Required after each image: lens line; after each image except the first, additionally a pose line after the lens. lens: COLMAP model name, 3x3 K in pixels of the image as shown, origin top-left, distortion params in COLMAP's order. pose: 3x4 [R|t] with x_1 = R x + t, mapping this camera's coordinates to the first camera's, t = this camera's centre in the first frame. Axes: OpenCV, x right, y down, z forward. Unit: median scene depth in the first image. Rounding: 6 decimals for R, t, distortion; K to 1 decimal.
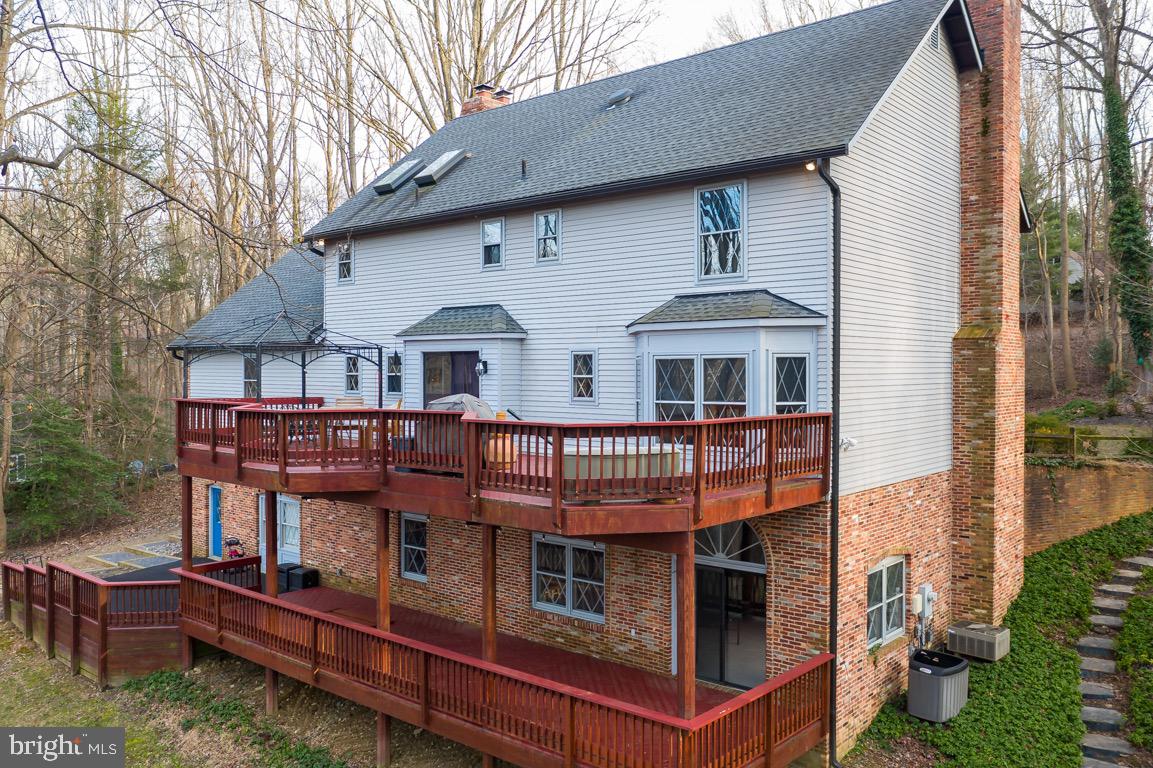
lens RADIAL K [[914.4, 0, 576.1], [0, 914.4, 361.9], [0, 0, 1]] dist [-0.010718, -0.002838]
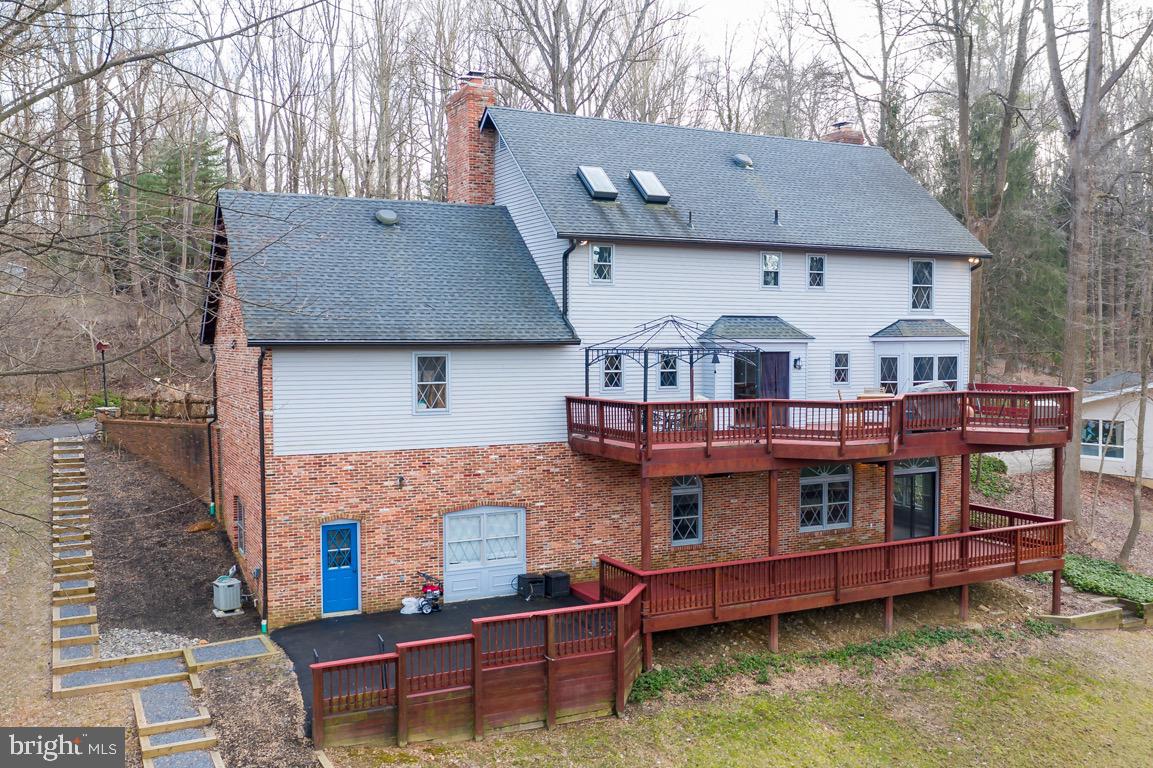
lens RADIAL K [[926.7, 0, 577.5], [0, 926.7, 422.1], [0, 0, 1]] dist [-0.085097, -0.000675]
pose [[0.432853, -0.059682, 0.899487, -1.486436], [0.004475, 0.997936, 0.064061, 0.003646], [-0.901453, -0.023703, 0.432227, 0.699760]]
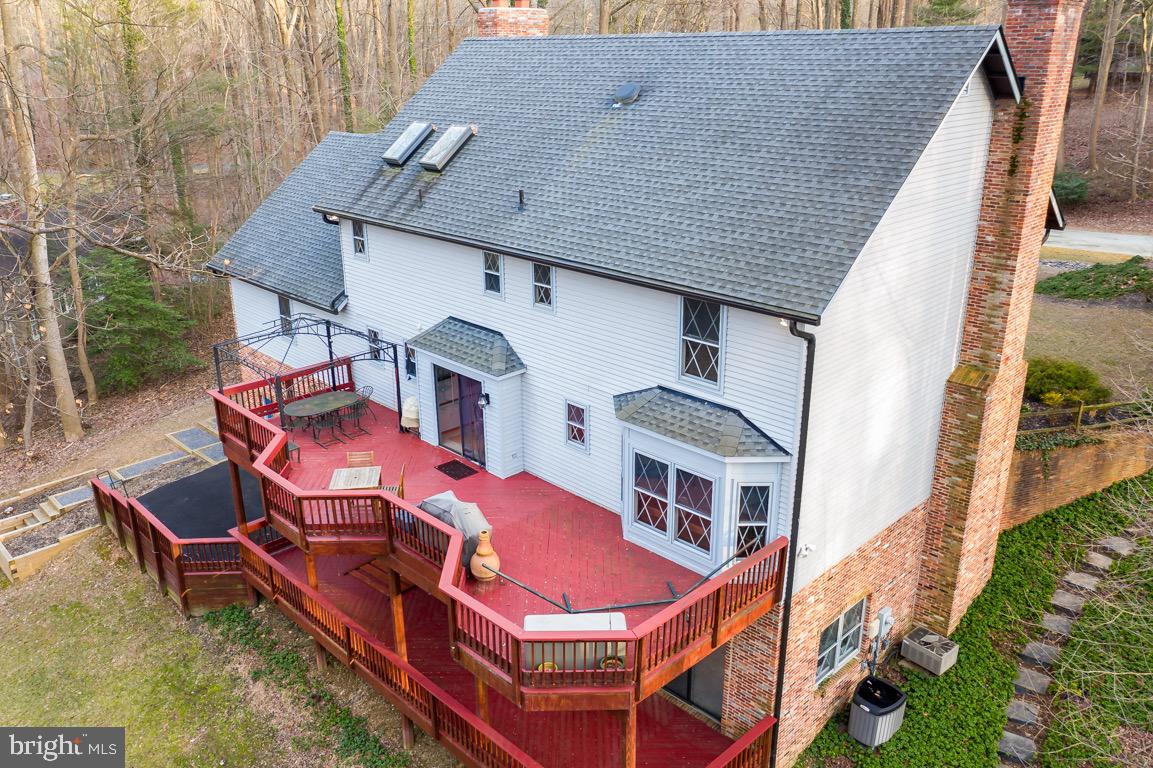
lens RADIAL K [[914.4, 0, 576.1], [0, 914.4, 361.9], [0, 0, 1]] dist [-0.010718, -0.002838]
pose [[0.996608, 0.021171, -0.079530, 0.086077], [0.006765, 0.942004, 0.335533, -0.390093], [0.082021, -0.334933, 0.938665, 0.029551]]
